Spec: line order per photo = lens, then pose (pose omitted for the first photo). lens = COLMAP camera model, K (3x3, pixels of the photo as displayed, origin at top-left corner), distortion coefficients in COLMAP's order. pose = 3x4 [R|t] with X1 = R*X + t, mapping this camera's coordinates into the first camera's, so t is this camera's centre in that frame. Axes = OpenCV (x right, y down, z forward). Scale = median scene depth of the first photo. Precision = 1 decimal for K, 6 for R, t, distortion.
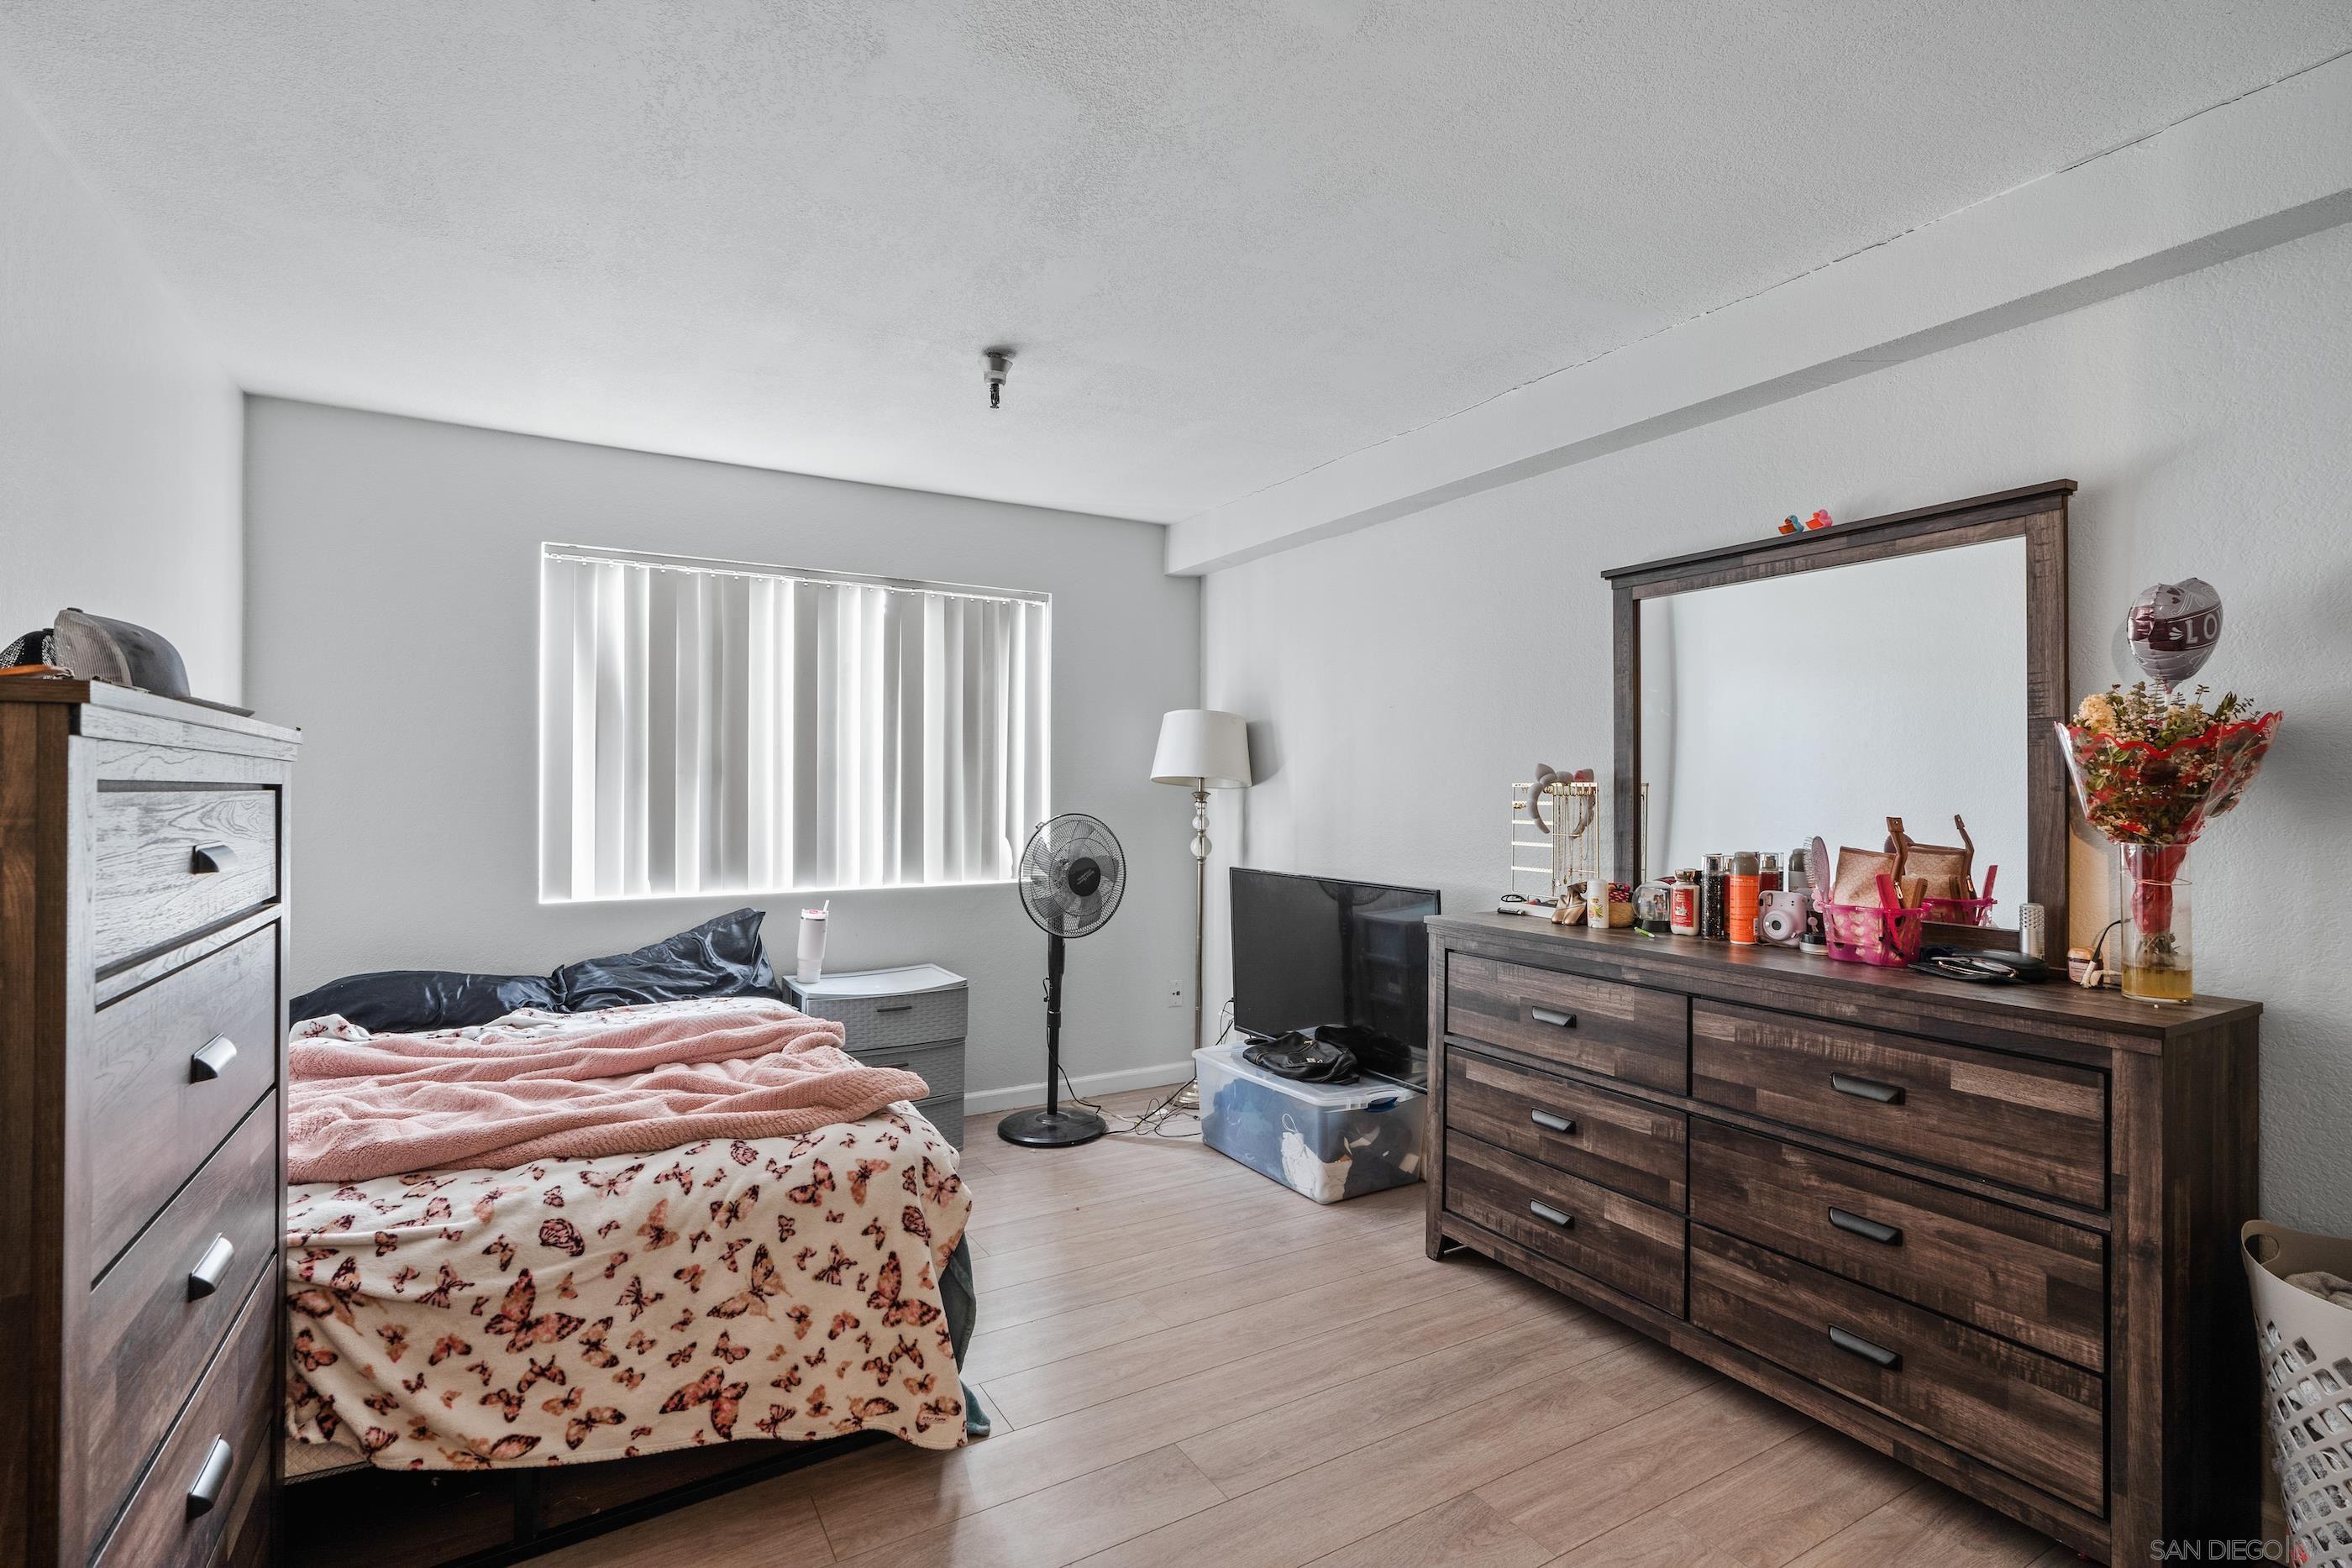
lens RADIAL K [[1073.4, 0, 1161.6], [0, 1073.4, 778.1], [0, 0, 1]] dist [-0.022873, 0.016686]
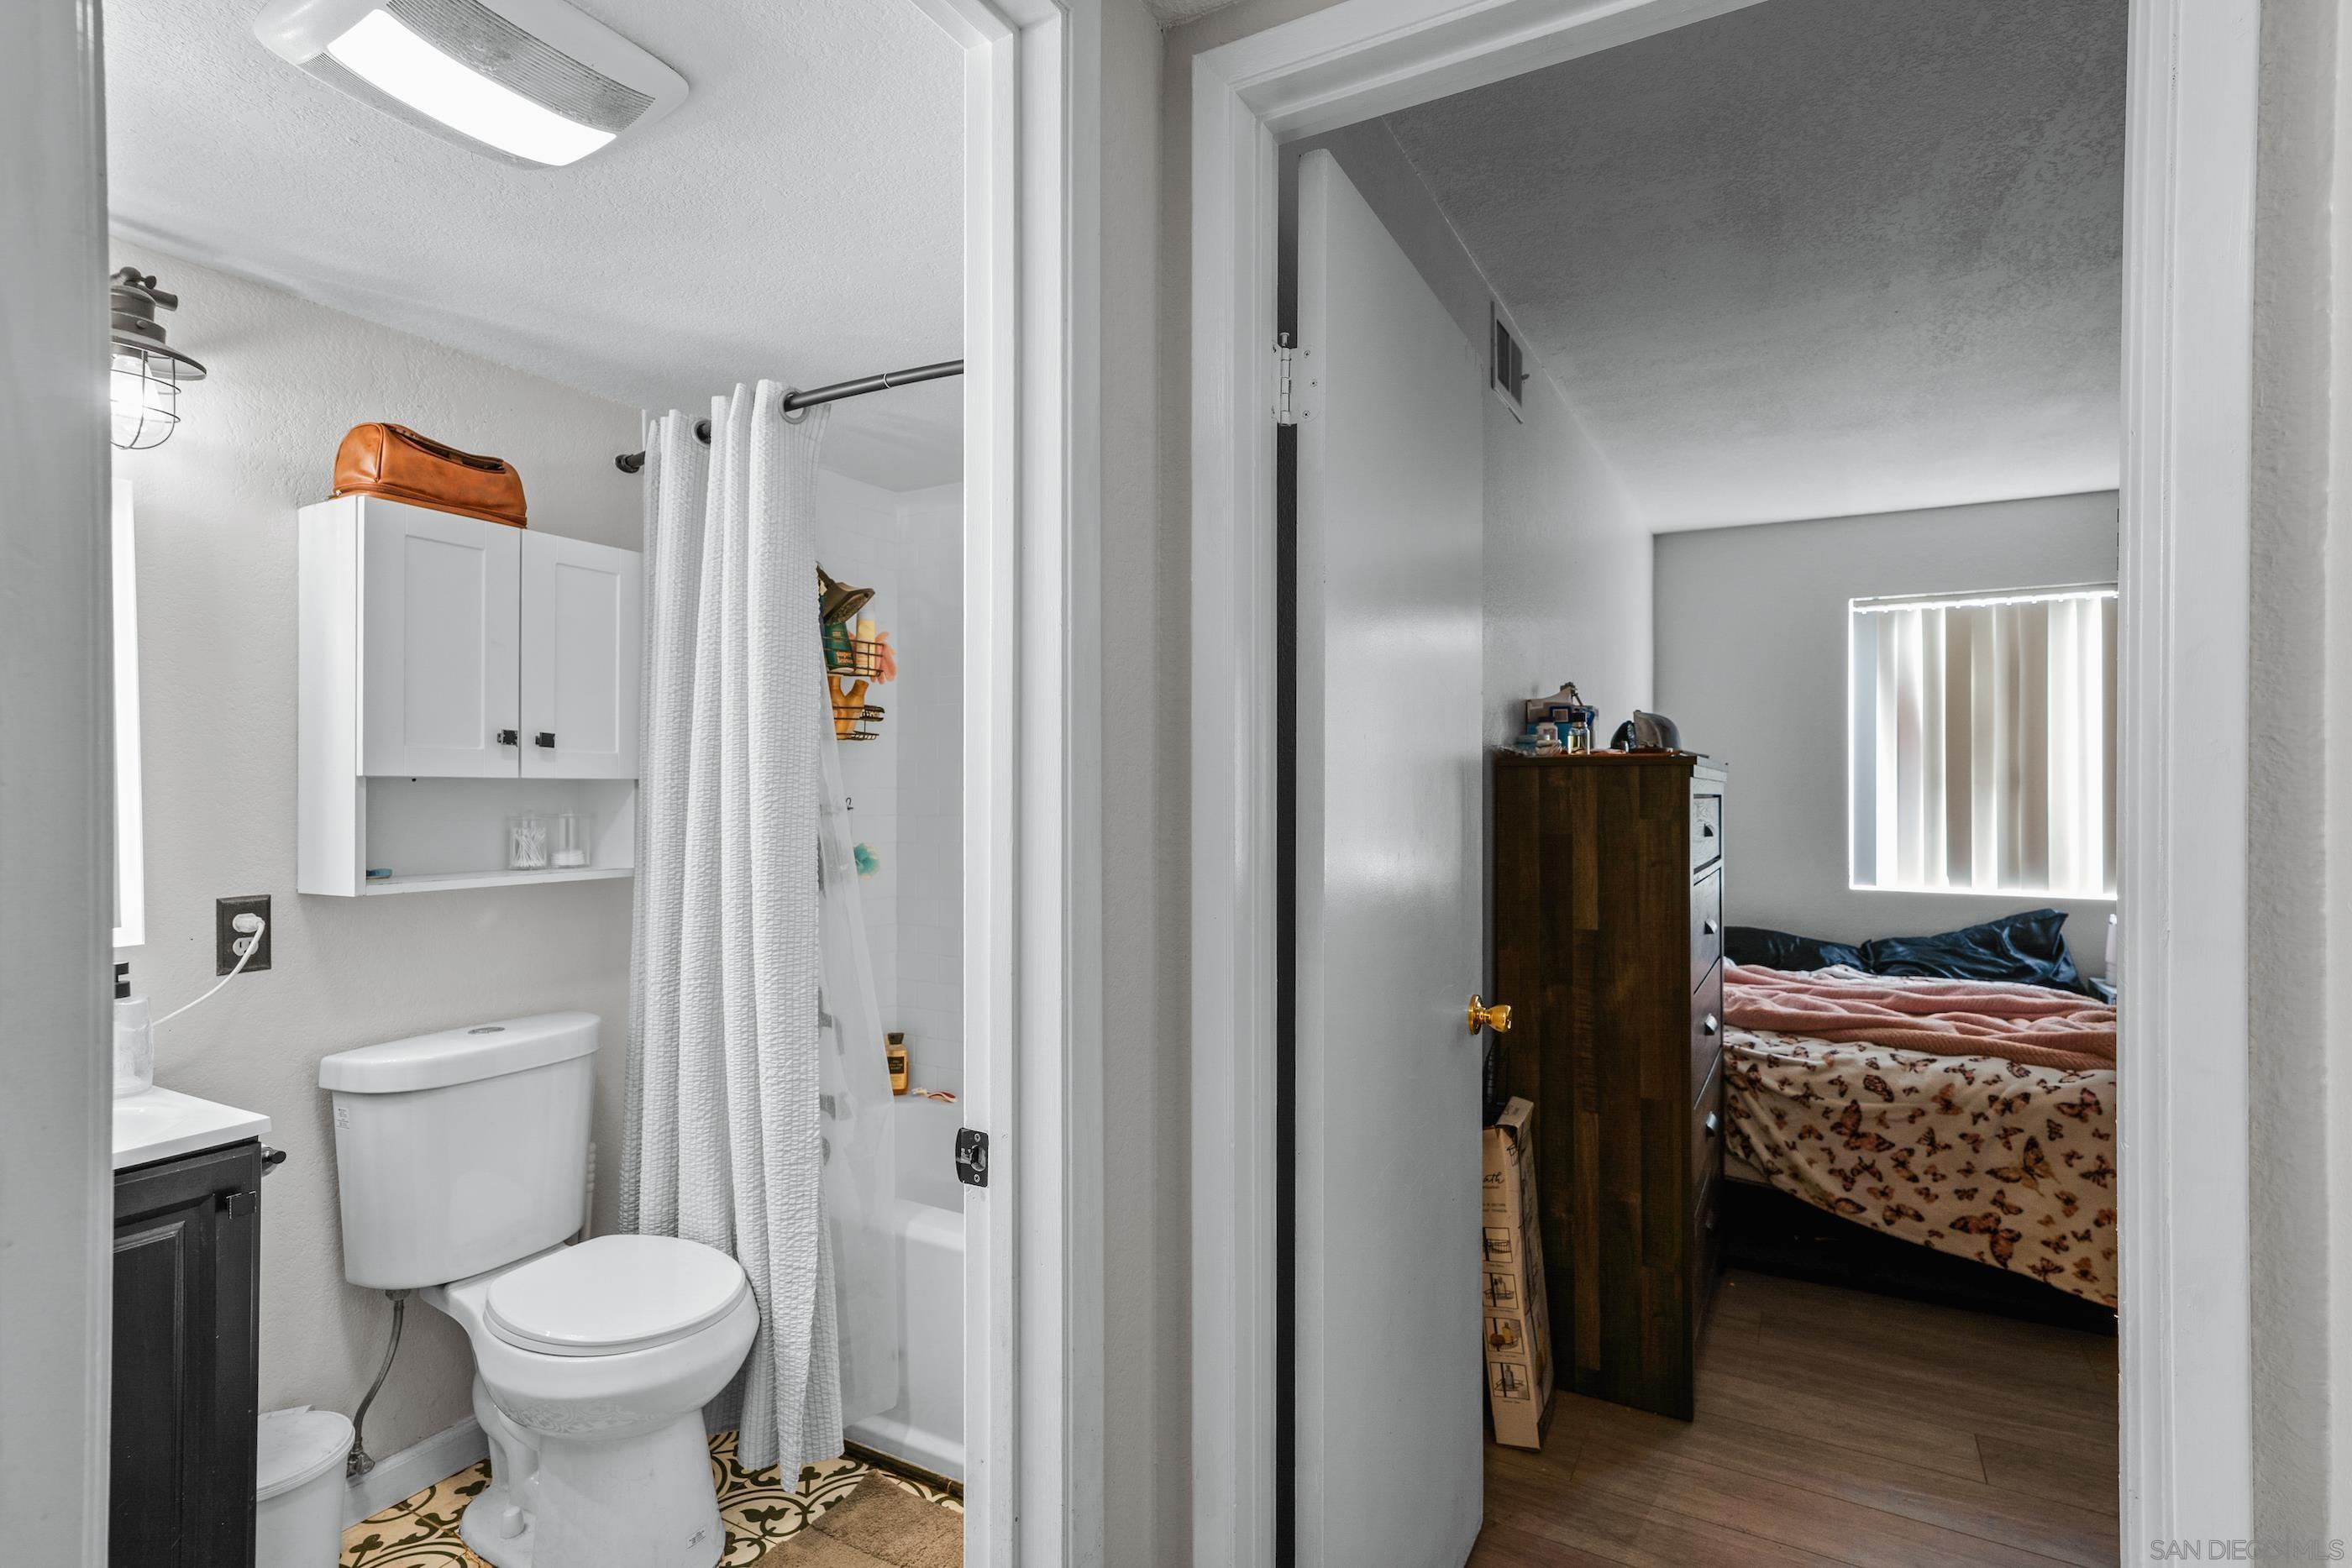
lens RADIAL K [[1179.0, 0, 1182.9], [0, 1179.0, 786.1], [0, 0, 1]] dist [0.001093, 0.021109]
pose [[0.516156, -0.003928, -0.856486, 0.375905], [0.005875, 0.999982, -0.001046, -0.010026], [0.856475, -0.004492, 0.516170, -0.723536]]
